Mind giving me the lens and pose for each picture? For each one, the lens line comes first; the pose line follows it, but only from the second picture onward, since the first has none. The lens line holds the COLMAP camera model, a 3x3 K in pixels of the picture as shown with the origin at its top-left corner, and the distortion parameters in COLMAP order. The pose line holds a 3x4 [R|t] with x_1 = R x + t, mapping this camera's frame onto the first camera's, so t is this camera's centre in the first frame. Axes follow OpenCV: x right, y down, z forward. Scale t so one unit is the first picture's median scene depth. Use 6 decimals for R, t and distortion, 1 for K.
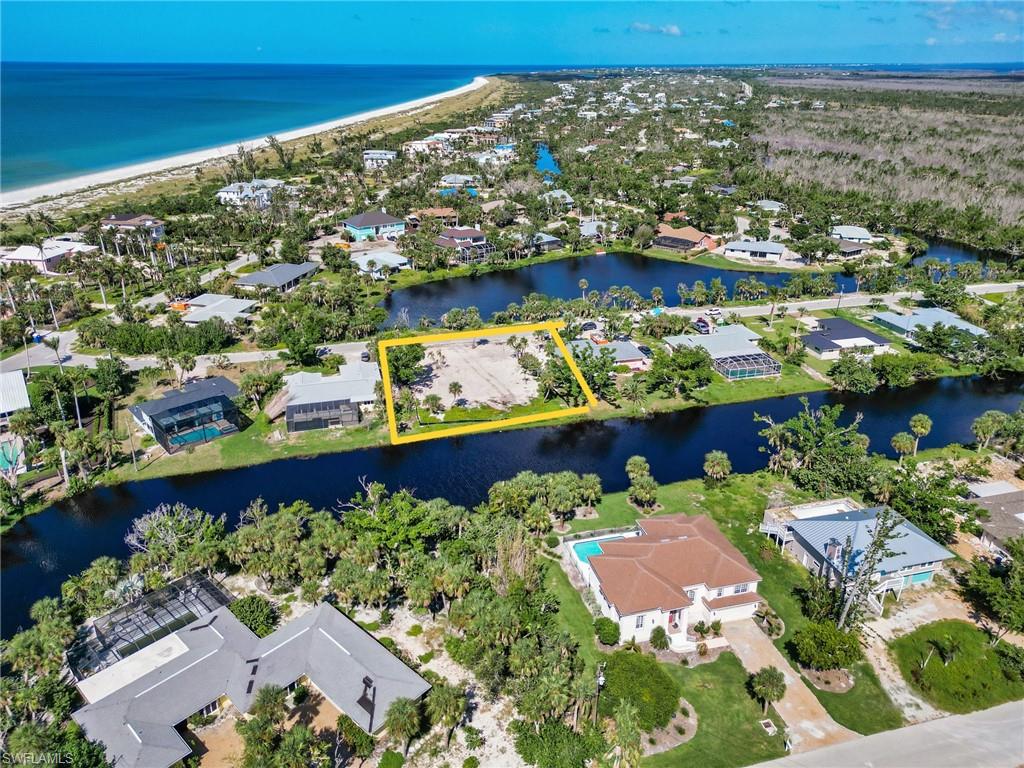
lens RADIAL K [[714.4, 0, 508.7], [0, 714.4, 385.3], [0, 0, 1]] dist [0.075088, -0.079477]
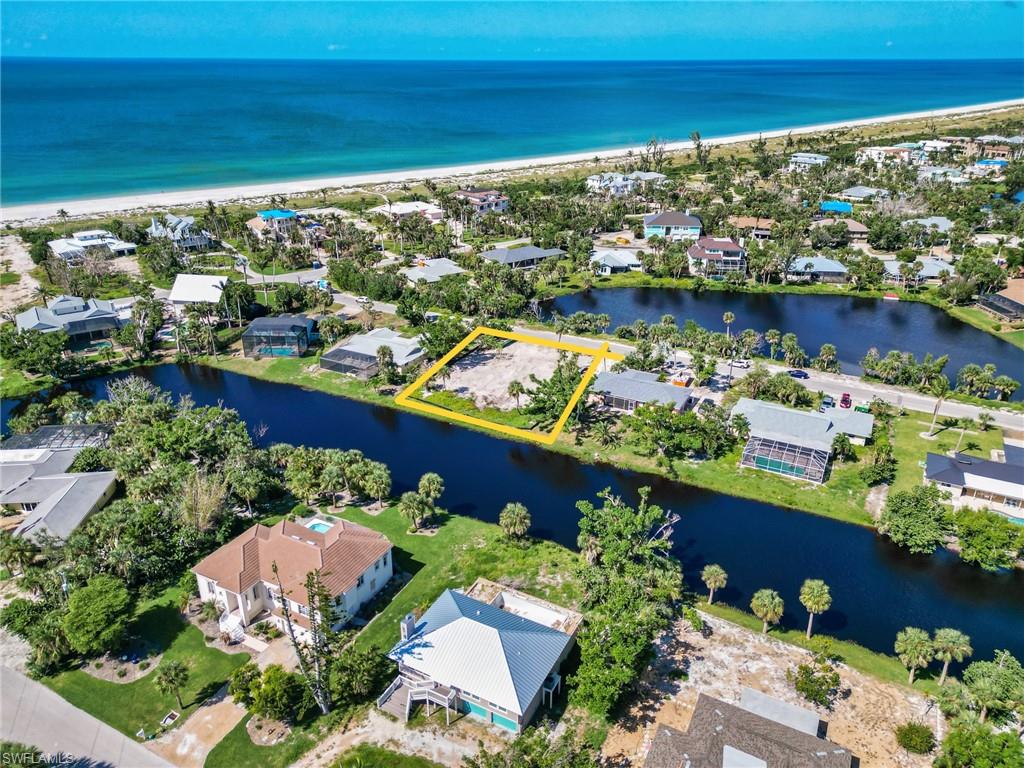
lens RADIAL K [[721.6, 0, 509.3], [0, 721.6, 388.9], [0, 0, 1]] dist [0.063397, -0.049274]
pose [[0.735797, 0.280880, -0.616206, 0.370683], [-0.277939, 0.955014, 0.103435, -0.061839], [0.617538, 0.095161, 0.780763, 0.140062]]
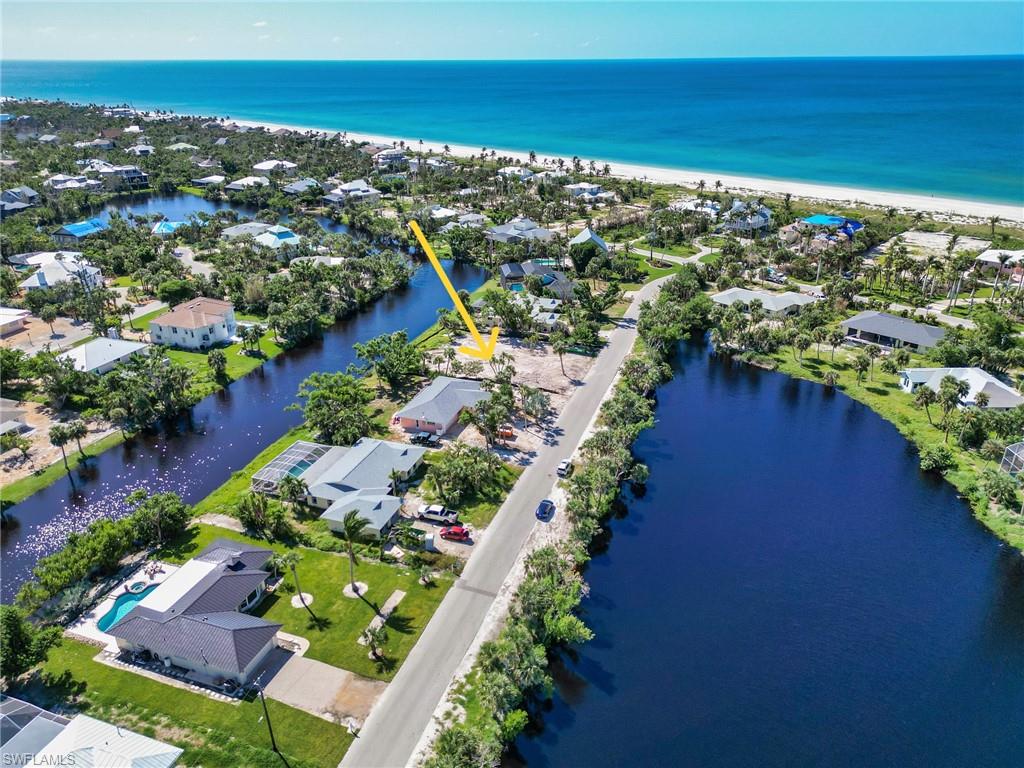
lens RADIAL K [[714.4, 0, 508.7], [0, 714.4, 385.3], [0, 0, 1]] dist [0.075088, -0.079477]
pose [[-0.559962, 0.343768, -0.753834, 0.479345], [-0.337320, 0.736441, 0.586404, -0.389823], [0.756742, 0.582647, -0.296419, 0.872075]]
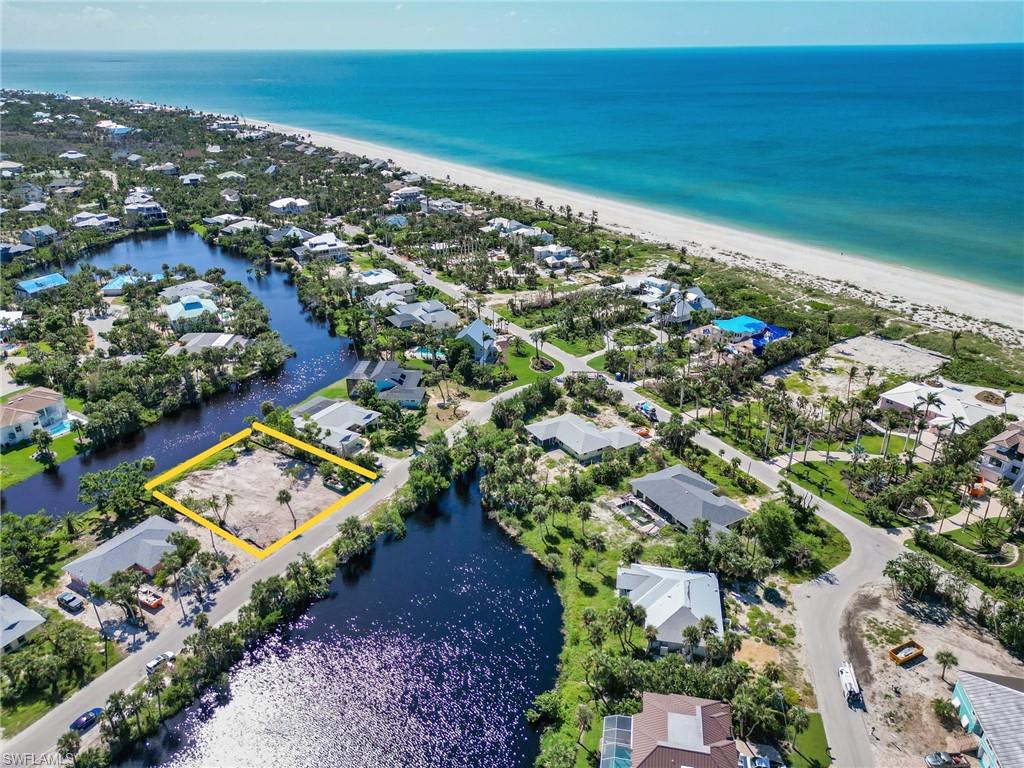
lens RADIAL K [[714.4, 0, 508.7], [0, 714.4, 385.3], [0, 0, 1]] dist [0.075088, -0.079477]
pose [[-0.715216, 0.299416, -0.631519, 0.189578], [-0.283012, 0.702114, 0.653407, -0.581525], [0.639039, 0.646054, -0.417424, 1.018061]]
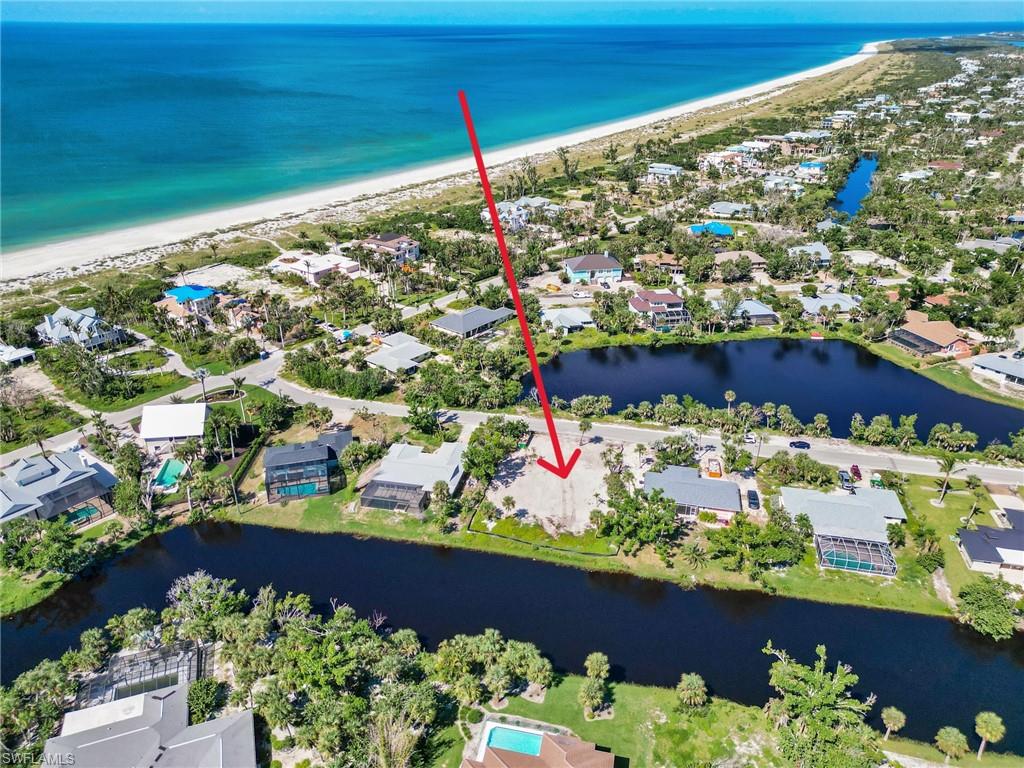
lens RADIAL K [[718.3, 0, 508.8], [0, 718.3, 382.3], [0, 0, 1]] dist [0.081005, -0.083583]
pose [[0.890422, 0.199634, -0.409018, 0.181530], [-0.183533, 0.979858, 0.078702, -0.142809], [0.416491, 0.004990, 0.909126, 0.029195]]
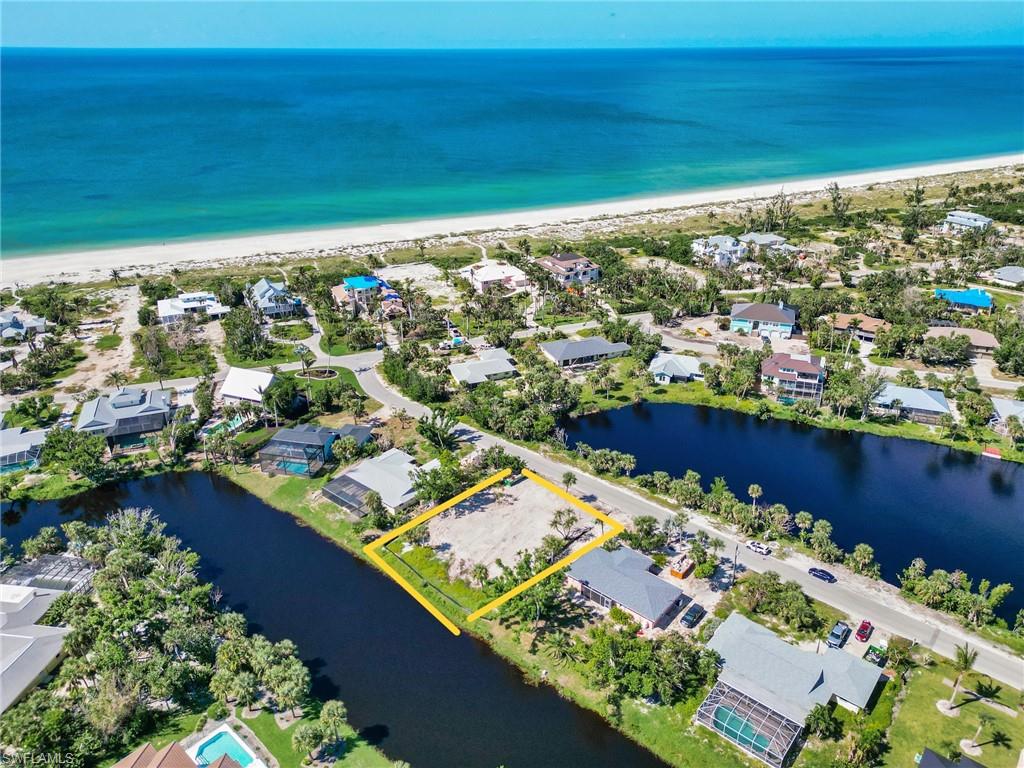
lens RADIAL K [[718.3, 0, 508.8], [0, 718.3, 382.3], [0, 0, 1]] dist [0.081005, -0.083583]
pose [[0.567127, 0.343415, -0.748621, 0.390380], [-0.334239, 0.926681, 0.171890, -0.232266], [0.752763, 0.152735, 0.640328, 0.234696]]
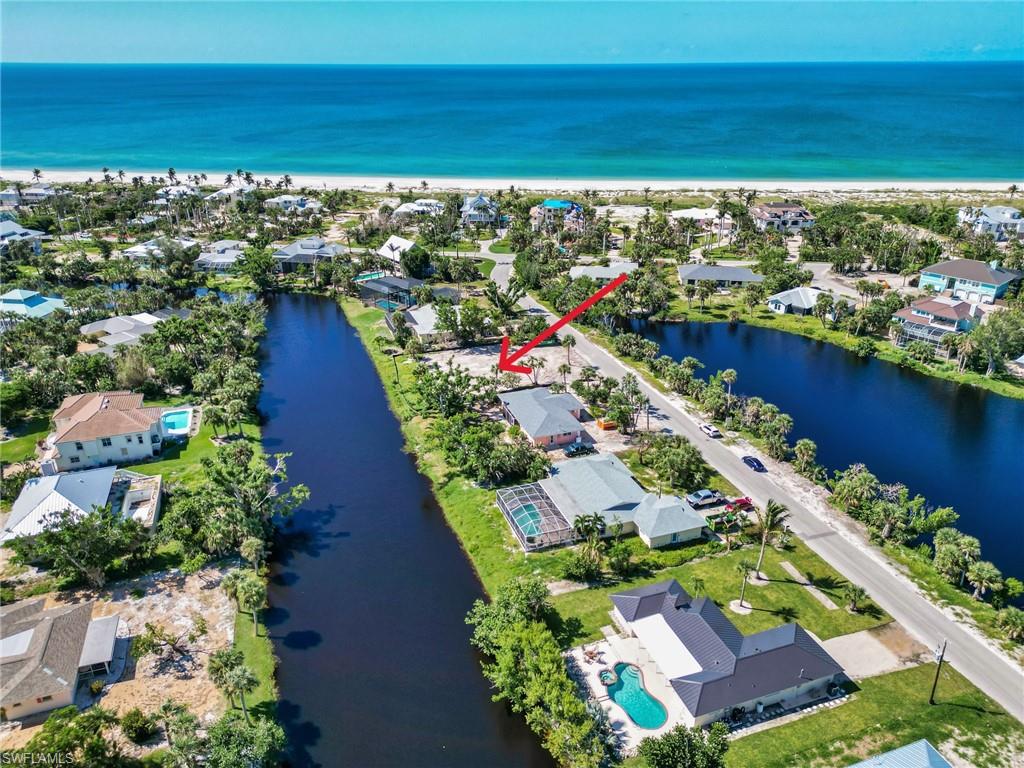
lens RADIAL K [[714.4, 0, 508.7], [0, 714.4, 385.3], [0, 0, 1]] dist [0.075088, -0.079477]
pose [[0.083344, 0.407152, -0.909550, 0.577322], [-0.406623, 0.847179, 0.341973, -0.226537], [0.909787, 0.341342, 0.236165, 0.508677]]
